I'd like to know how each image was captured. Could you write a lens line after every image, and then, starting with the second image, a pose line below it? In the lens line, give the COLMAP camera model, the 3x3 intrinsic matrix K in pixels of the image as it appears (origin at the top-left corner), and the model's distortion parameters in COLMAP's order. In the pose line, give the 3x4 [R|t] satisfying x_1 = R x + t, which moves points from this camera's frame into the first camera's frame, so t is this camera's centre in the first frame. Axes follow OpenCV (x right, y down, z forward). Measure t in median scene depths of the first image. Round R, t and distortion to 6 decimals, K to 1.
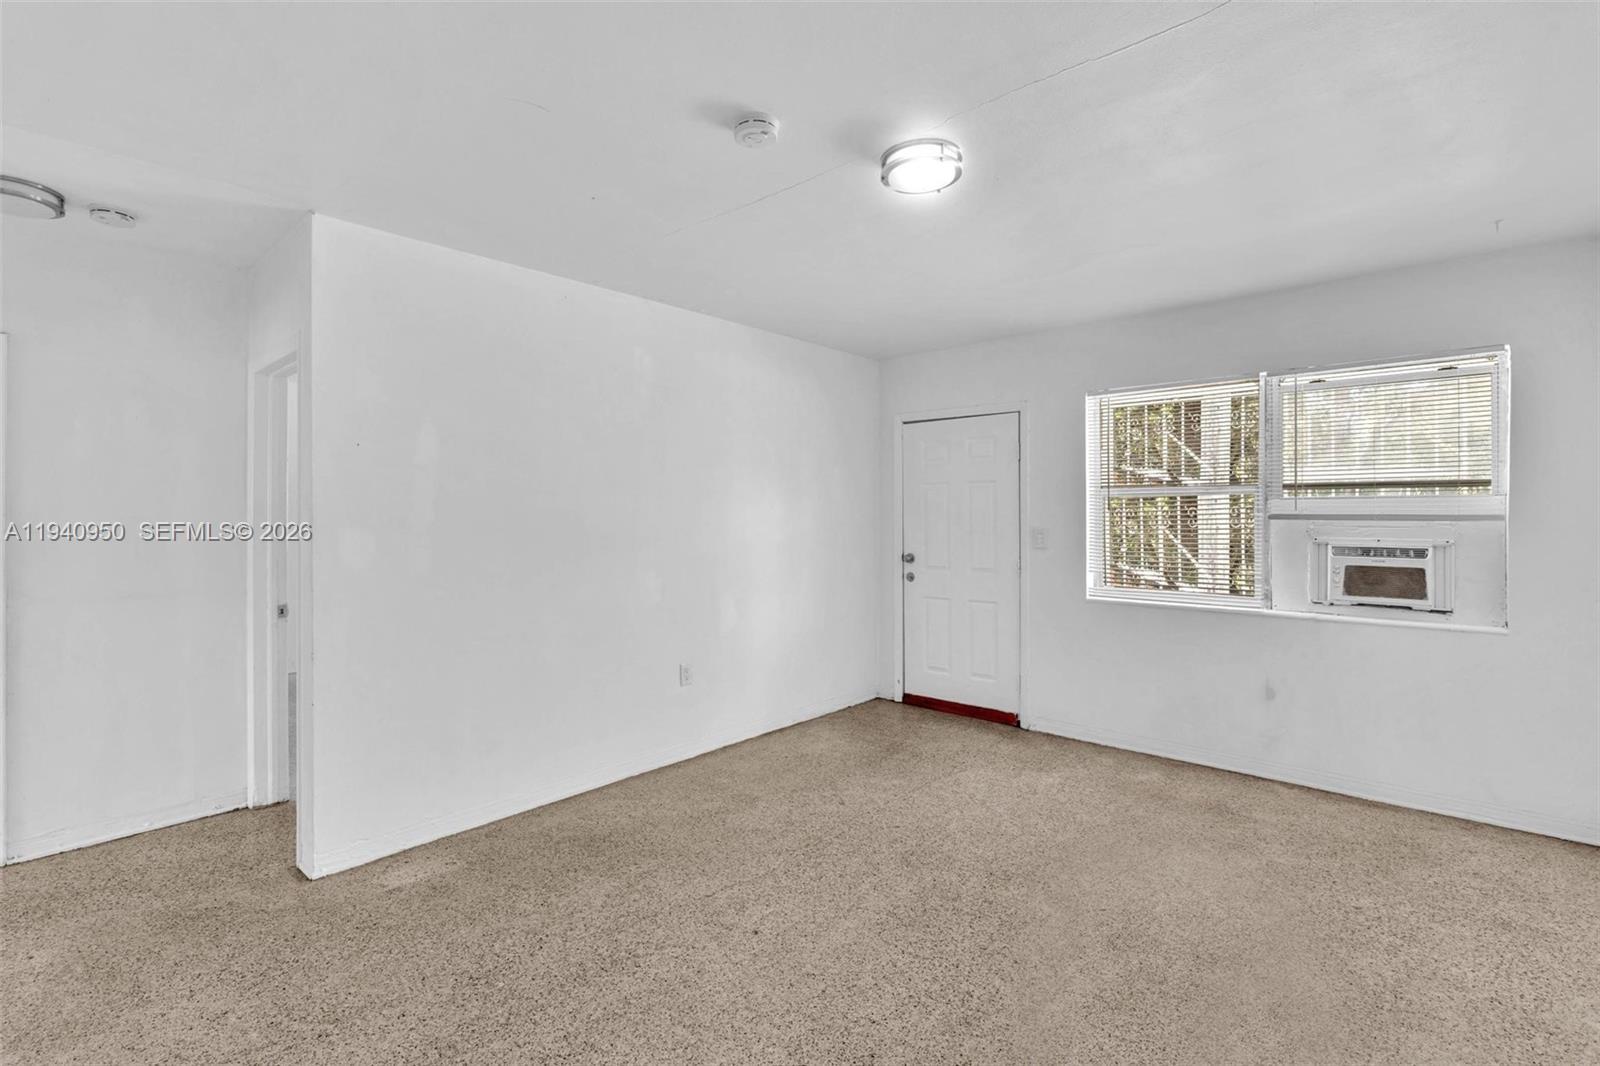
lens RADIAL K [[727.7, 0, 794.7], [0, 727.7, 518.7], [0, 0, 1]] dist [-0.009238, 0.002956]
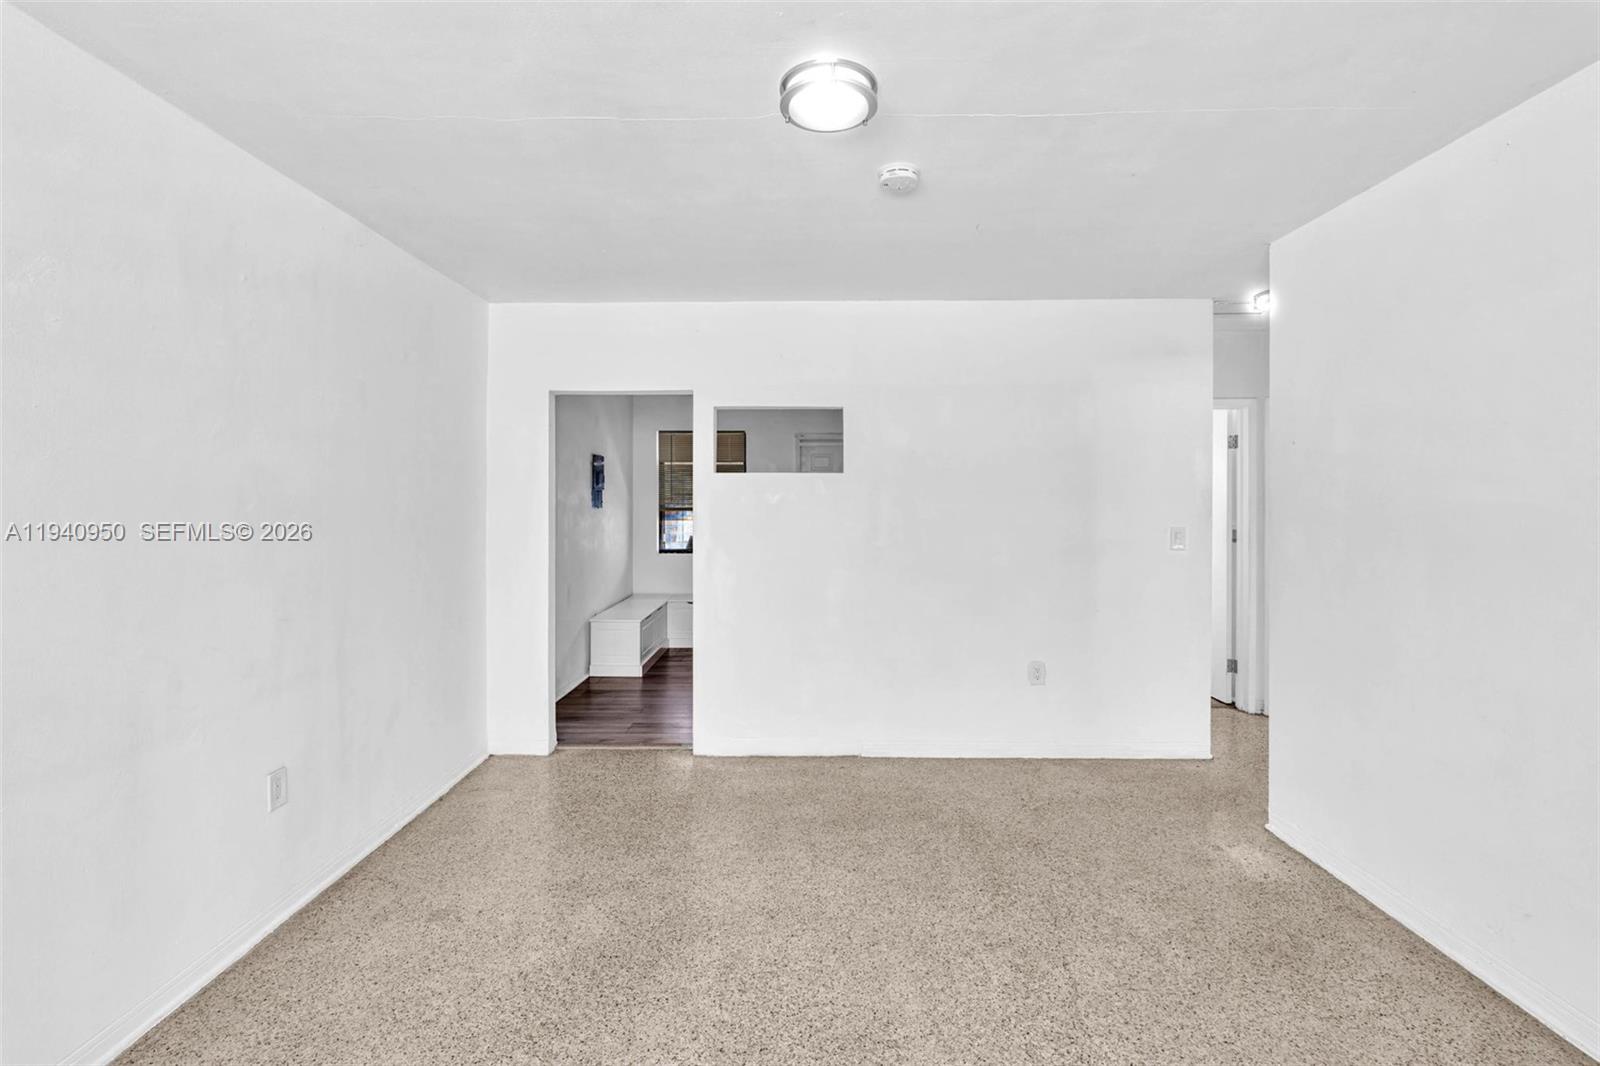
lens RADIAL K [[727.7, 0, 799.7], [0, 727.7, 508.7], [0, 0, 1]] dist [-0.009238, 0.002956]
pose [[-0.748259, 0.008416, -0.663353, 0.512708], [-0.002693, 0.999873, 0.015724, -0.016576], [0.663401, 0.013552, -0.748142, 1.093279]]
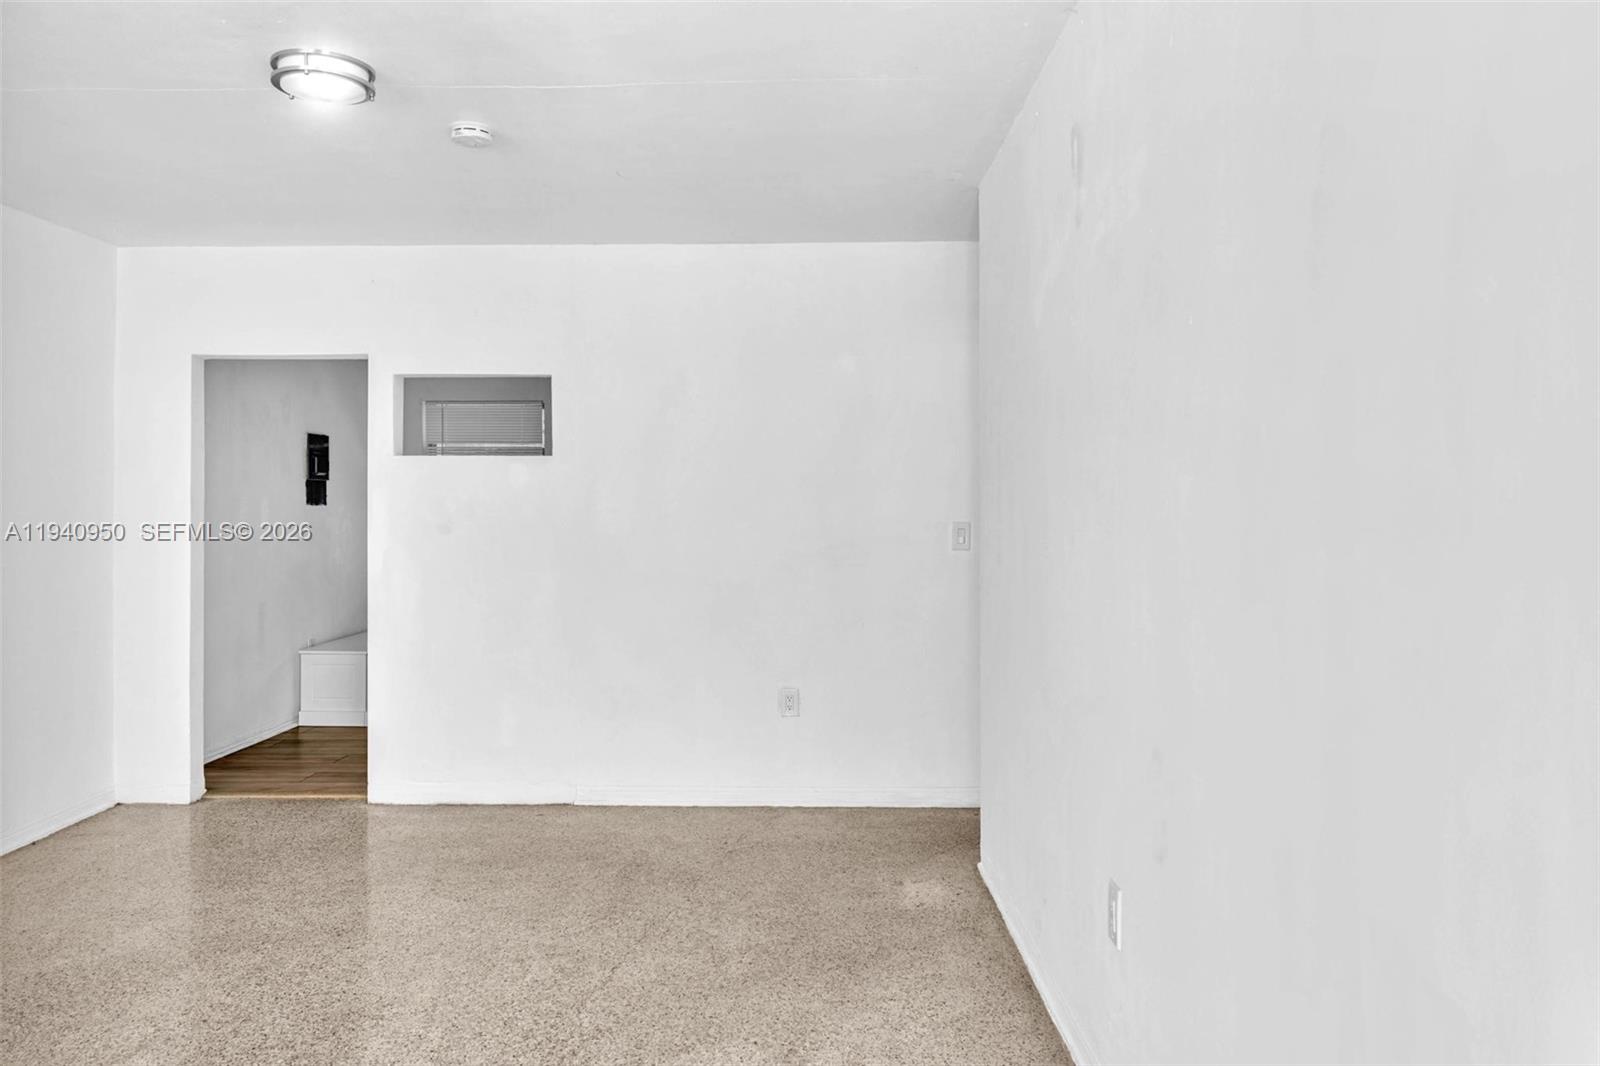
lens RADIAL K [[1142.8, 0, 800.9], [0, 1142.8, 517.5], [0, 0, 1]] dist [-0.007605, 0.005953]
pose [[-0.746084, 0.008594, -0.665797, 0.435747], [-0.002543, 0.999873, 0.015757, 0.000161], [0.665848, 0.013450, -0.745967, 1.599559]]
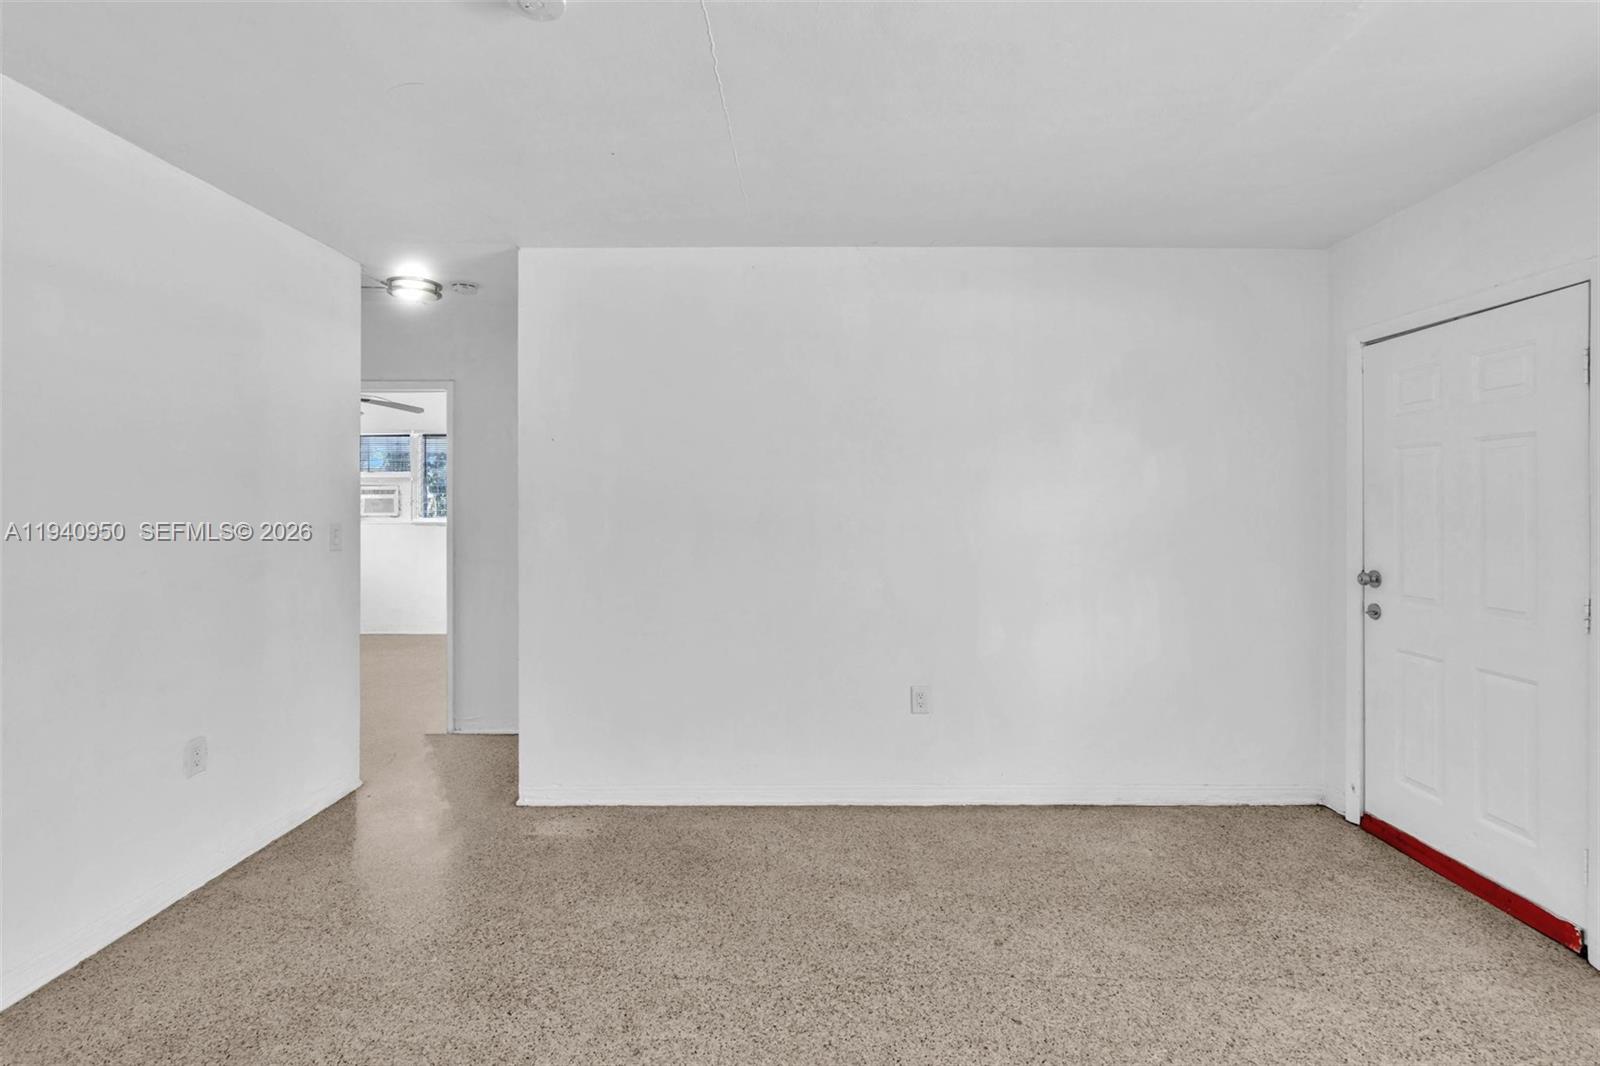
lens RADIAL K [[727.7, 0, 801.9], [0, 727.7, 509.2], [0, 0, 1]] dist [-0.009238, 0.002956]
pose [[0.669116, 0.005478, -0.743138, 0.433471], [-0.006762, 0.999976, 0.001283, 0.002983], [0.743127, 0.004166, 0.669137, 0.437889]]
